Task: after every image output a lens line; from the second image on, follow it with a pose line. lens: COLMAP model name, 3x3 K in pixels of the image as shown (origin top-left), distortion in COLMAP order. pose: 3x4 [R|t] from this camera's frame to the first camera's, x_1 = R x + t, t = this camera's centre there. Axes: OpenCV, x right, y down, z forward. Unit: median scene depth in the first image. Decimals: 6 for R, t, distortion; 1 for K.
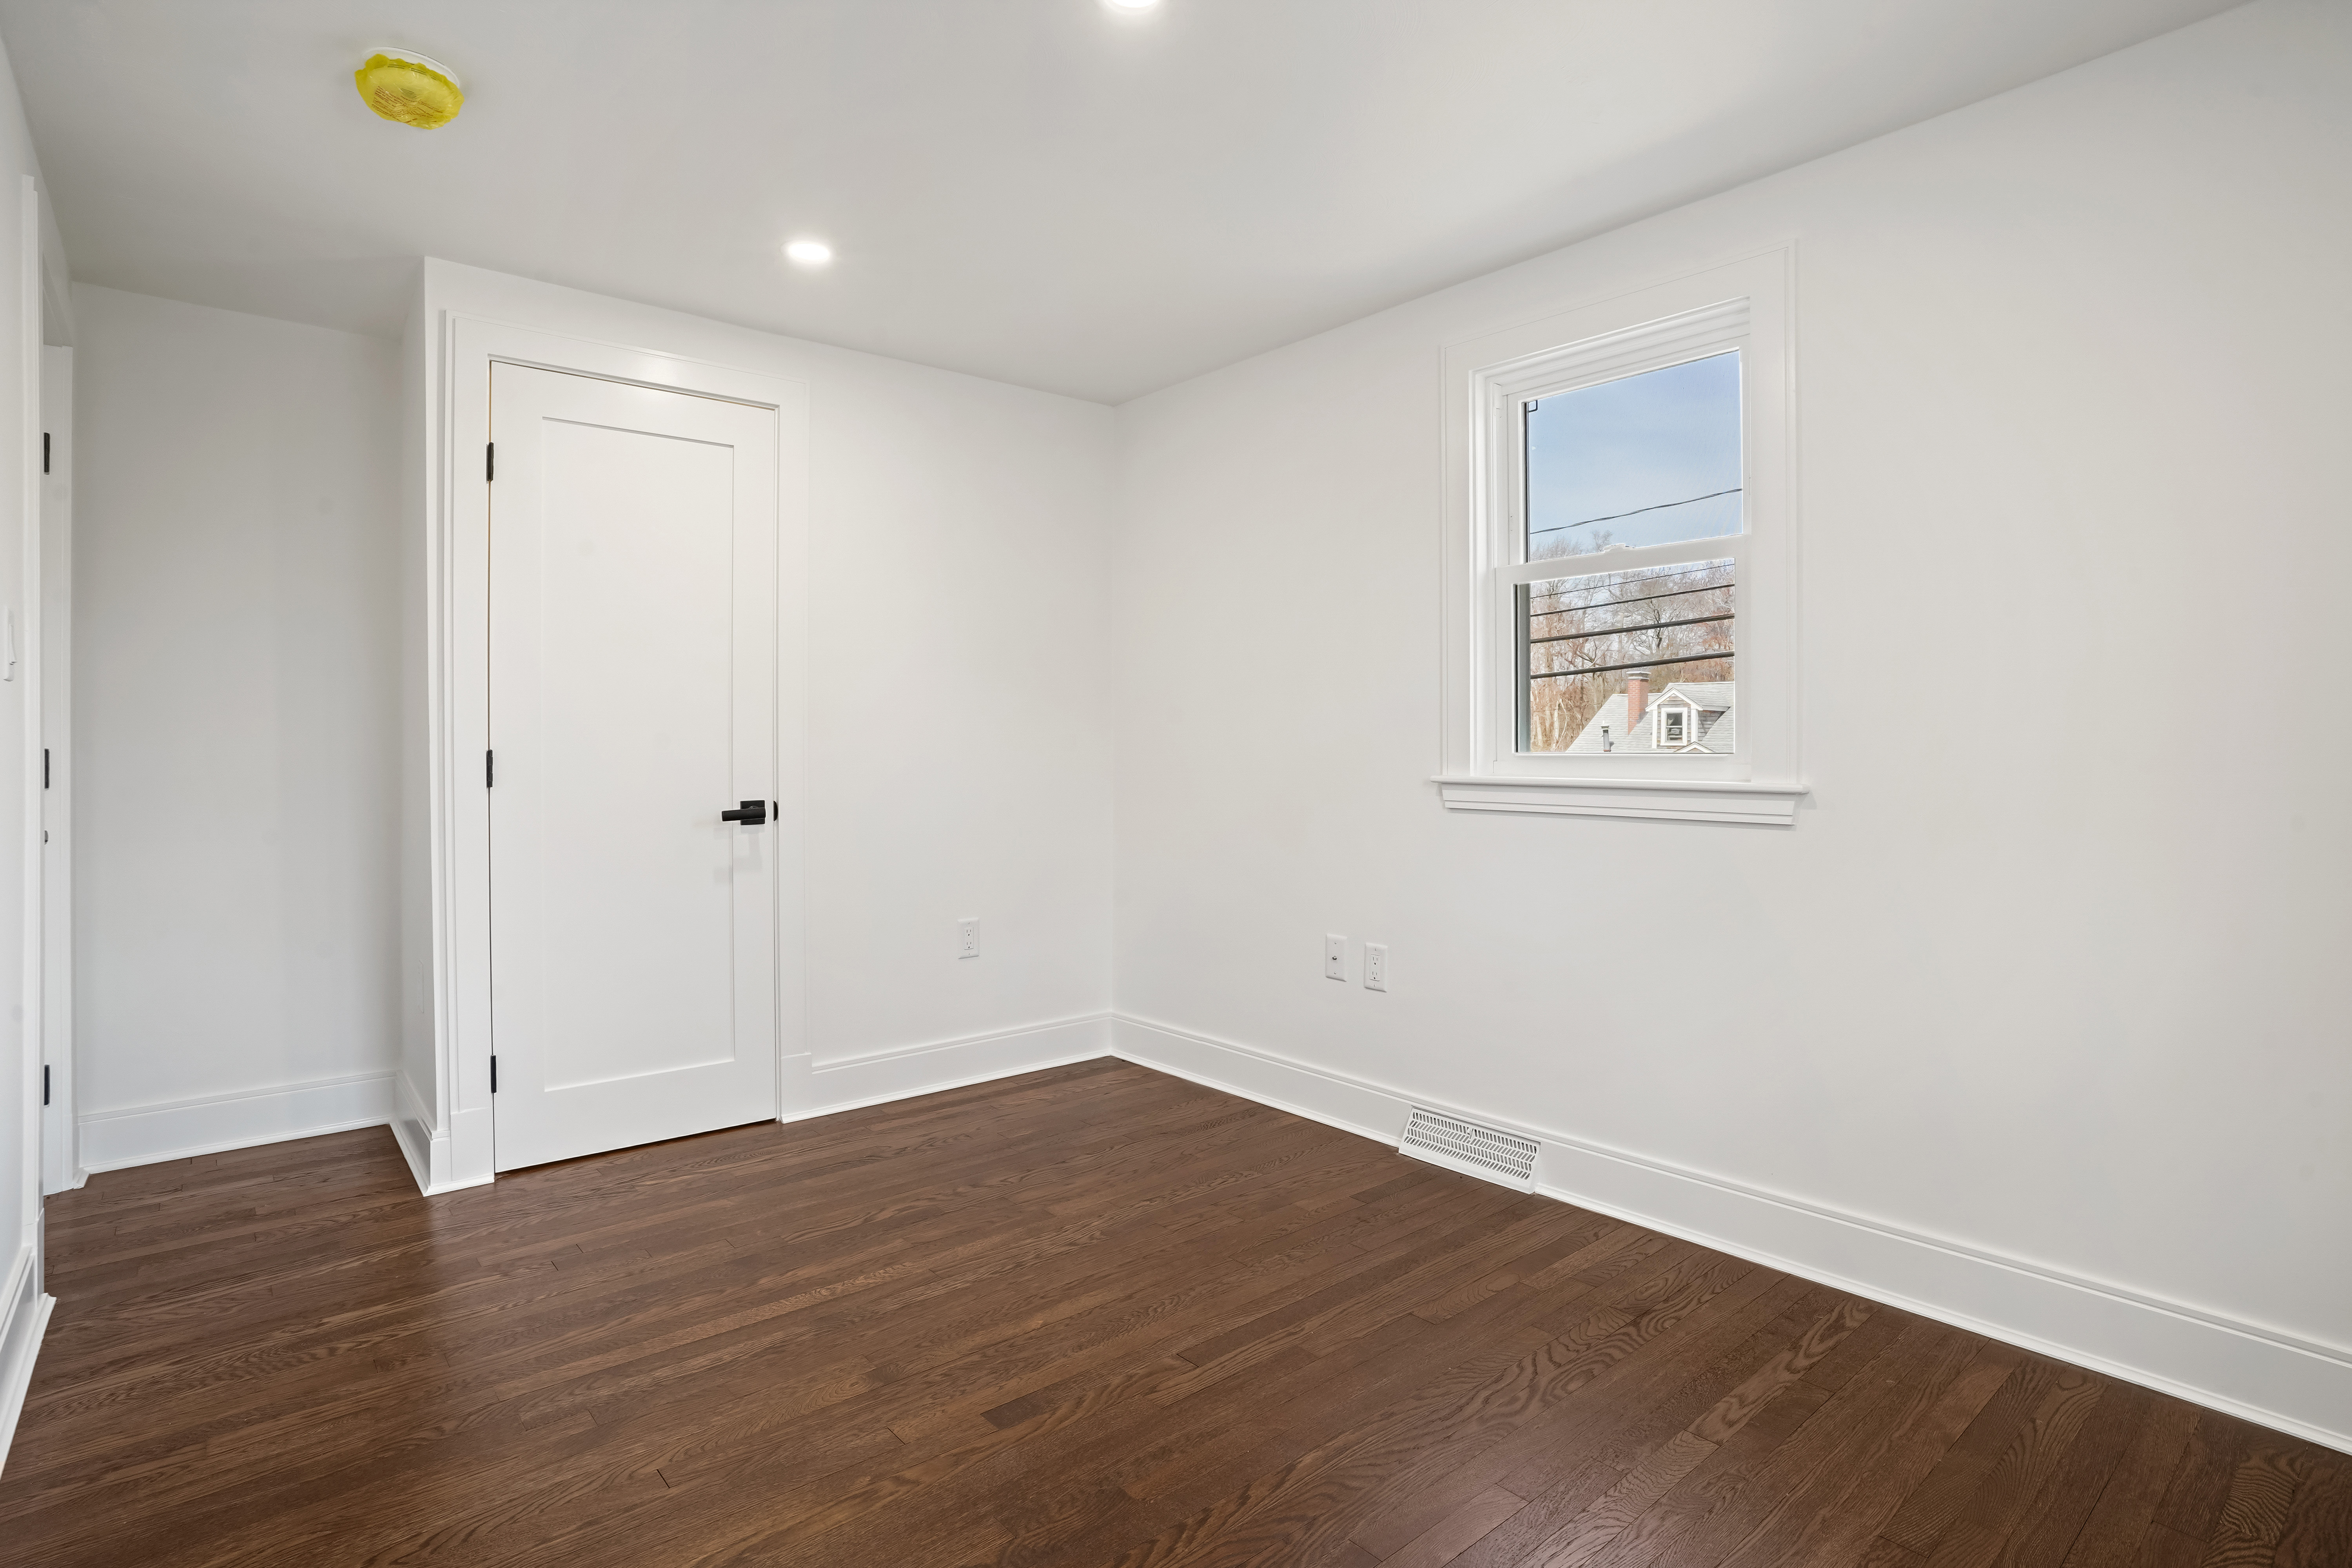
lens RADIAL K [[1194.7, 0, 1165.2], [0, 1194.7, 775.5], [0, 0, 1]] dist [-0.073633, 0.039528]
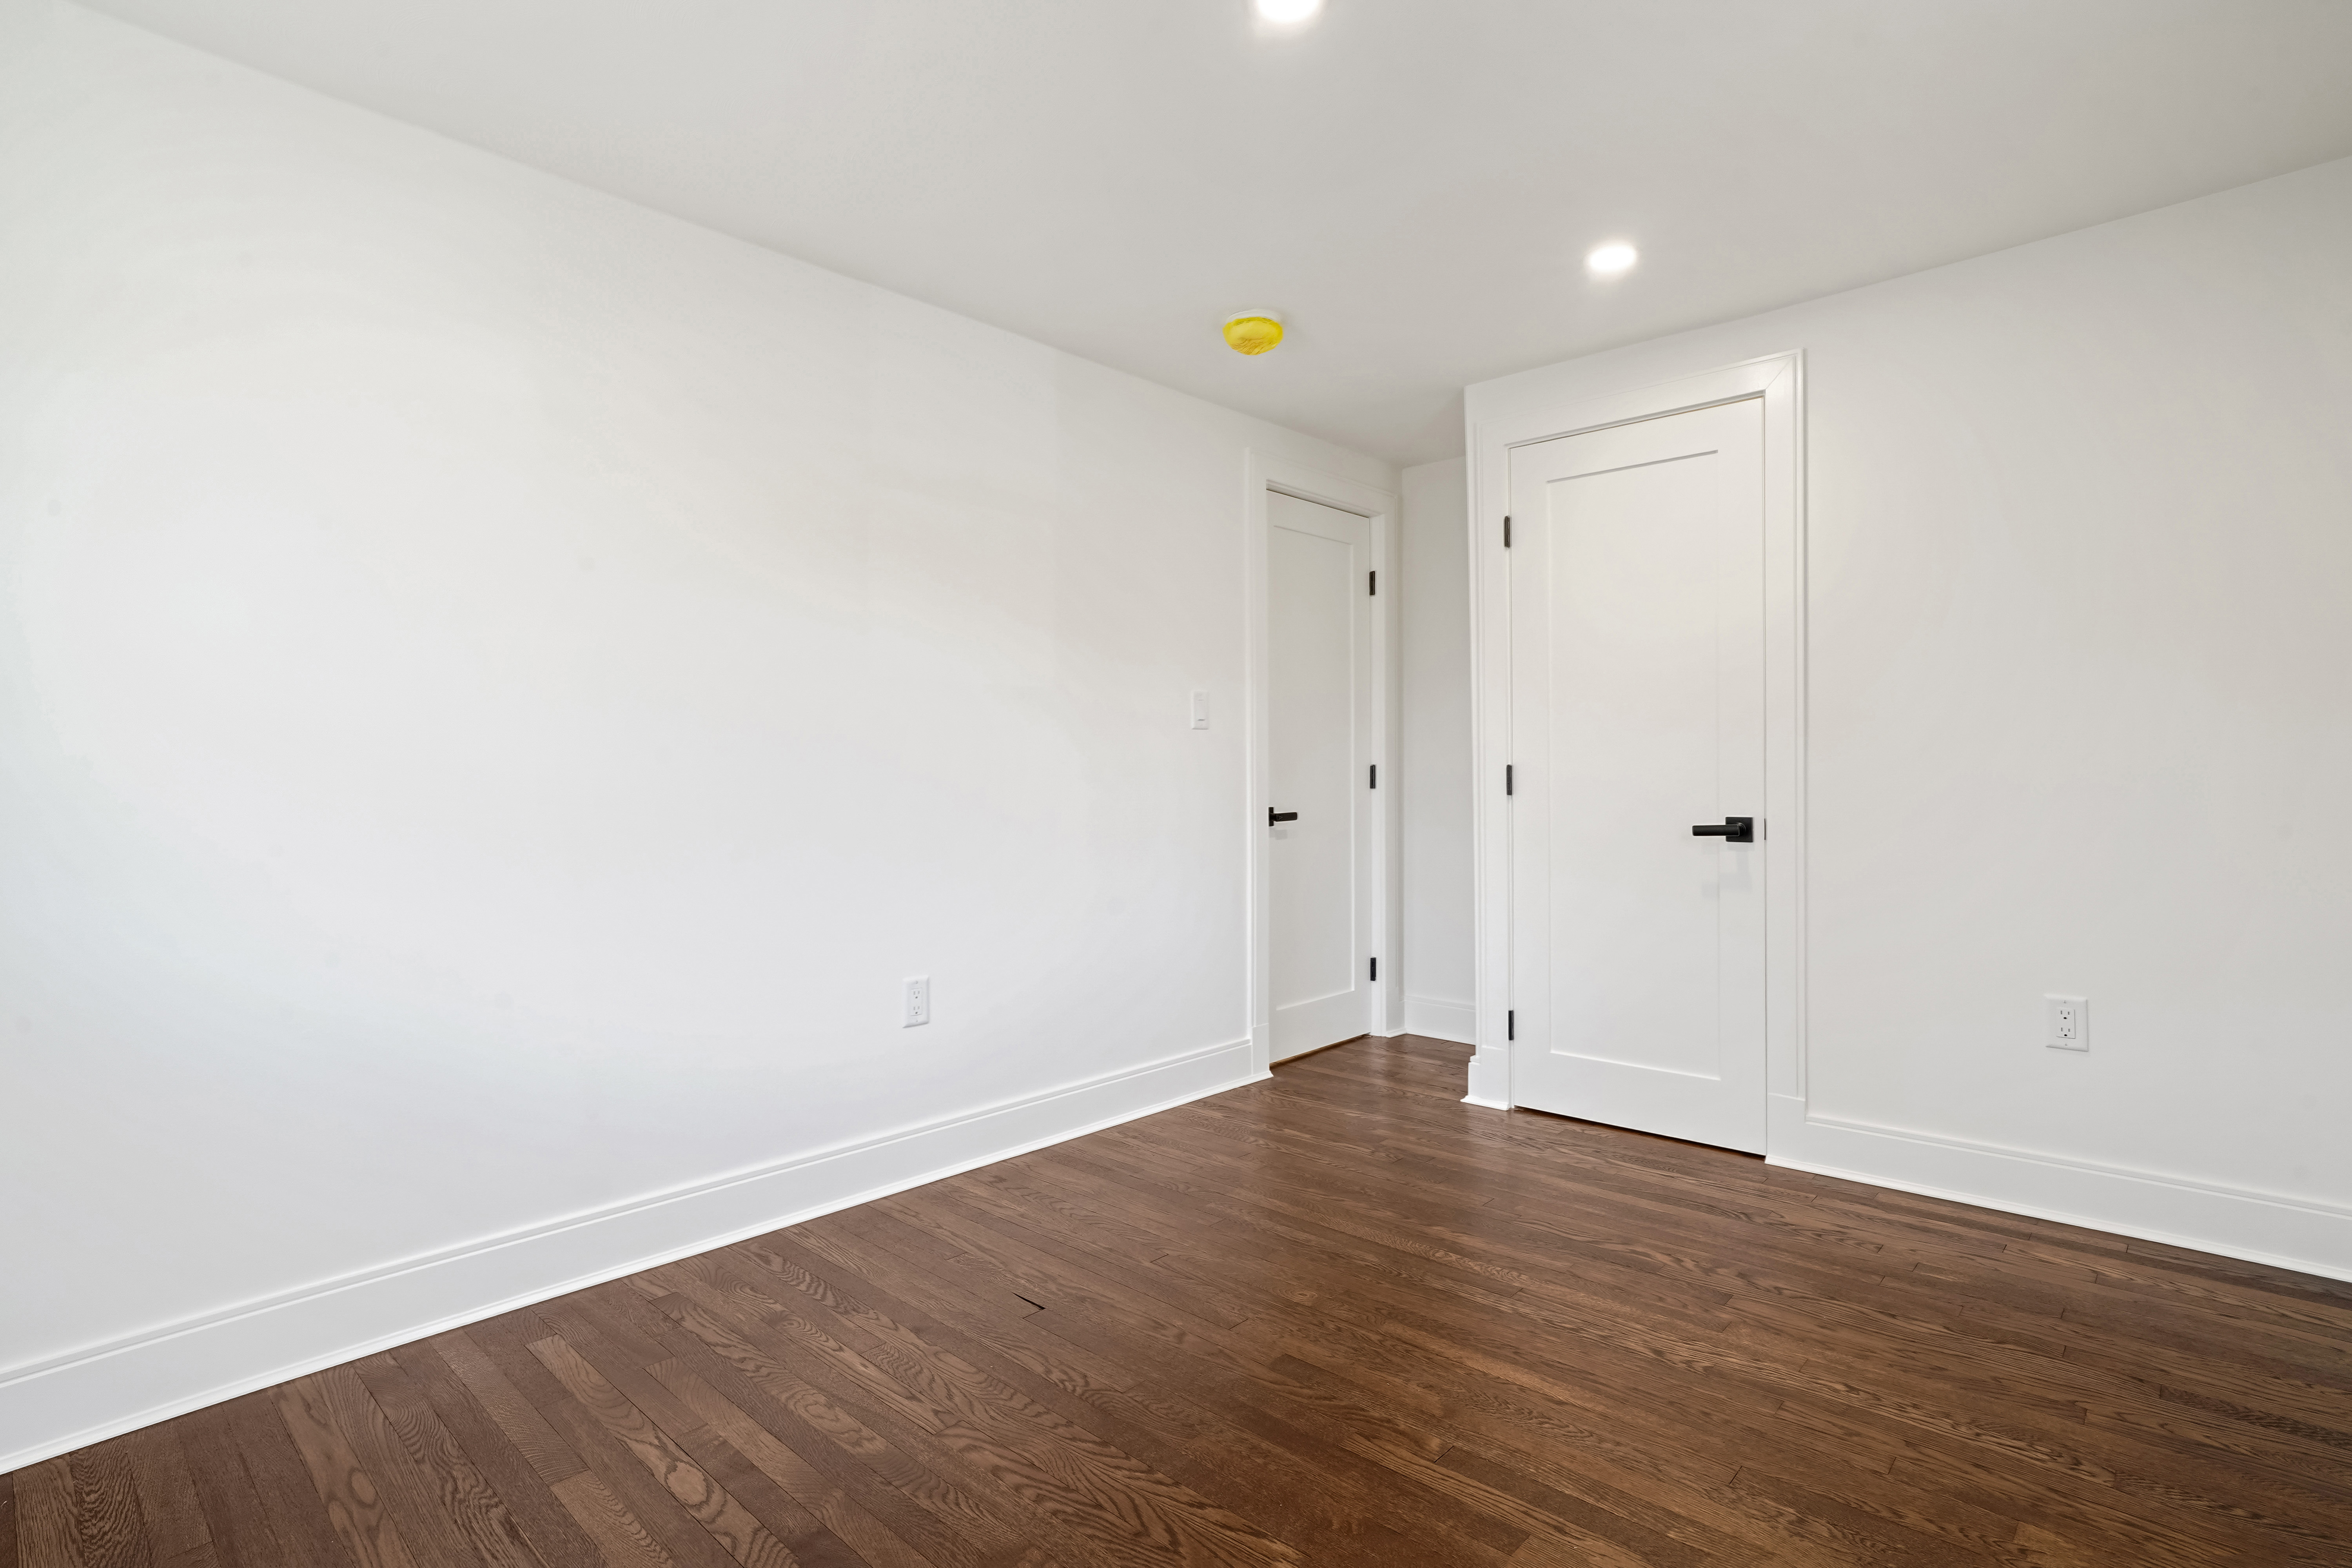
lens RADIAL K [[1134.2, 0, 1176.0], [0, 1134.2, 784.0], [0, 0, 1]] dist [-0.029098, 0.008259]
pose [[0.129977, 0.008459, -0.991481, 0.600382], [-0.019290, 0.999796, 0.006001, -0.002908], [0.991329, 0.018346, 0.130114, 0.502289]]
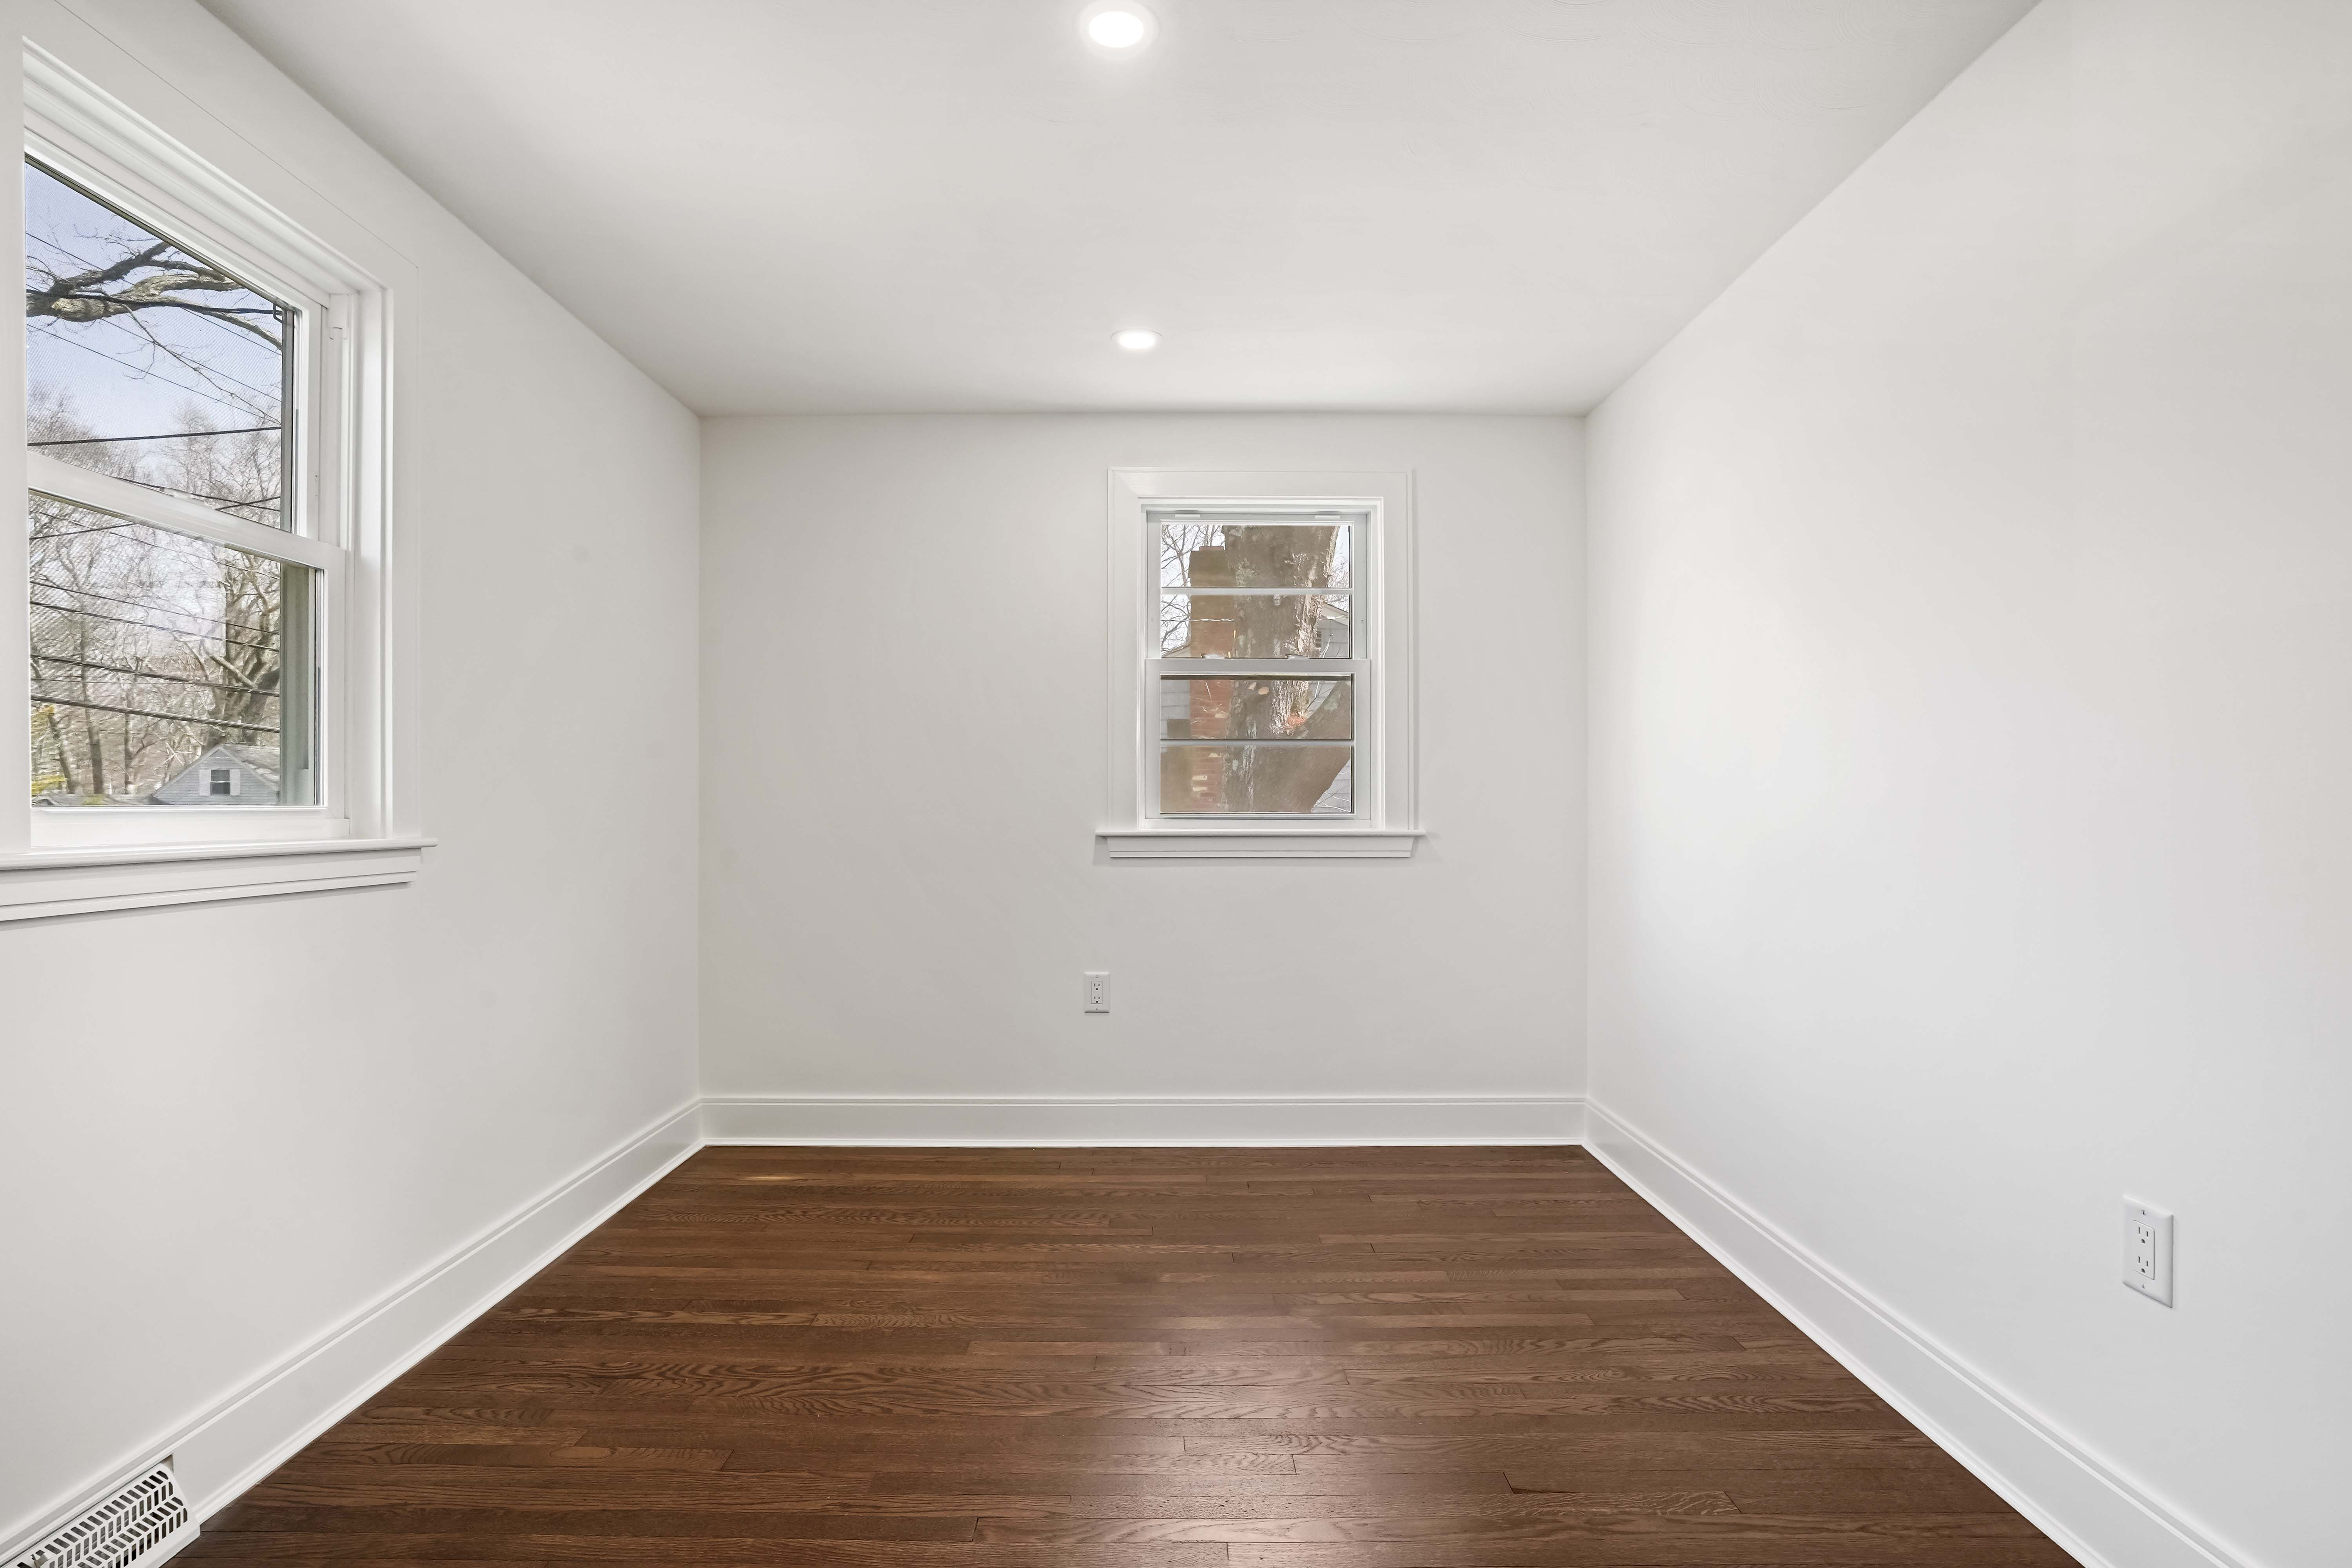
lens RADIAL K [[1194.7, 0, 1165.2], [0, 1194.7, 775.5], [0, 0, 1]] dist [-0.073633, 0.039528]
pose [[-0.769861, 0.012549, 0.638088, -0.459150], [0.013195, 0.999906, -0.003744, -0.028069], [-0.638075, 0.005537, -0.769954, 1.140153]]
